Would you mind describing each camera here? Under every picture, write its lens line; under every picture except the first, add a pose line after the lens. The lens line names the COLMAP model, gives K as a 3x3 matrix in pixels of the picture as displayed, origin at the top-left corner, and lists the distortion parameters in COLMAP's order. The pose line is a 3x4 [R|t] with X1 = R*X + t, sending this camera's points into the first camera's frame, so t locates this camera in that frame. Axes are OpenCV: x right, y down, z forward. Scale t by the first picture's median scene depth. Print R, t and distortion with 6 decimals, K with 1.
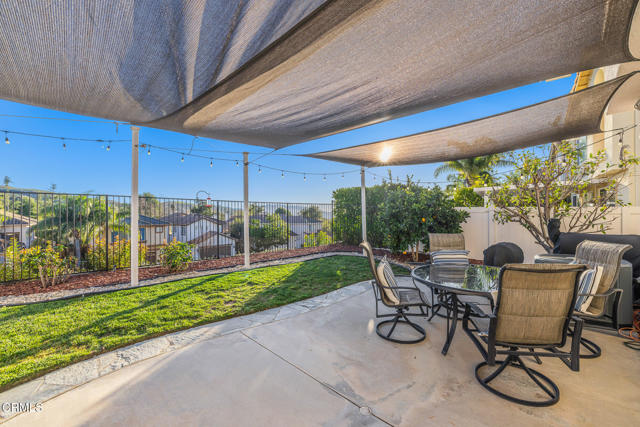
lens RADIAL K [[277.4, 0, 325.7], [0, 277.4, 209.7], [0, 0, 1]] dist [0.002048, 0.000176]
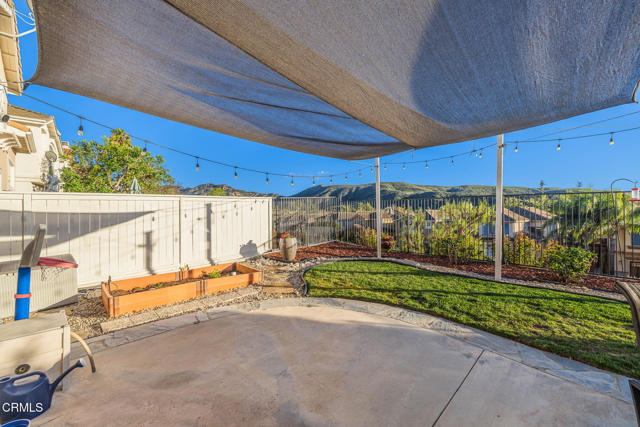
lens RADIAL K [[277.4, 0, 325.7], [0, 277.4, 212.6], [0, 0, 1]] dist [0.002048, 0.000176]
pose [[0.033494, 0.019441, -0.999250, 0.510180], [-0.001823, 0.999810, 0.019391, -0.006749], [0.999437, 0.001172, 0.033523, 0.449727]]
